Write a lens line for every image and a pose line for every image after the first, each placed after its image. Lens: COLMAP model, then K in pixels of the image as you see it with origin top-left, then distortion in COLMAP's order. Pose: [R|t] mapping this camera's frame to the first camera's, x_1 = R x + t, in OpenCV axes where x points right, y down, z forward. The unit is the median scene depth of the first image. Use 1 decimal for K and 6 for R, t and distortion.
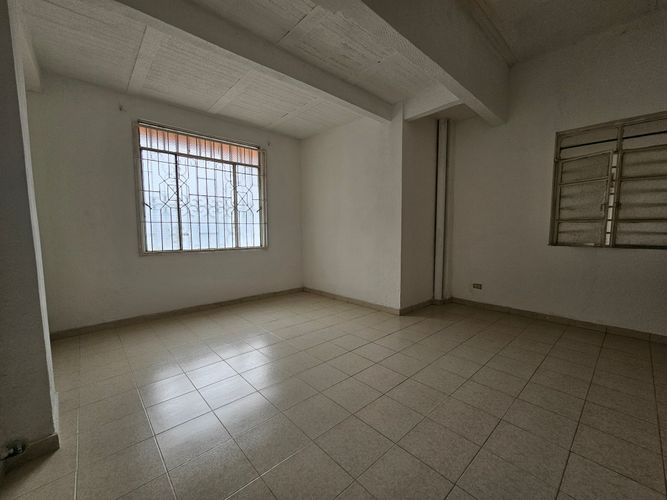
lens RADIAL K [[274.1, 0, 331.1], [0, 274.1, 250.3], [0, 0, 1]] dist [-0.000733, -0.000095]
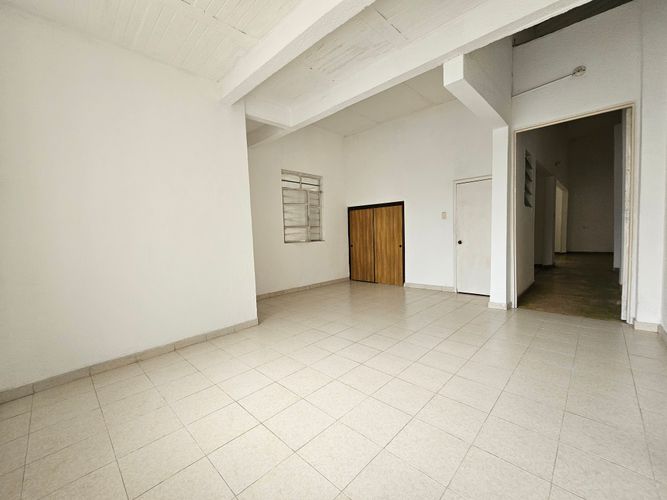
lens RADIAL K [[274.1, 0, 331.4], [0, 274.1, 250.9], [0, 0, 1]] dist [-0.000733, -0.000095]
pose [[-0.061089, -0.058194, 0.996434, -0.749841], [0.101744, 0.992736, 0.064215, -0.048303], [-0.992933, 0.105304, -0.054725, 0.868943]]
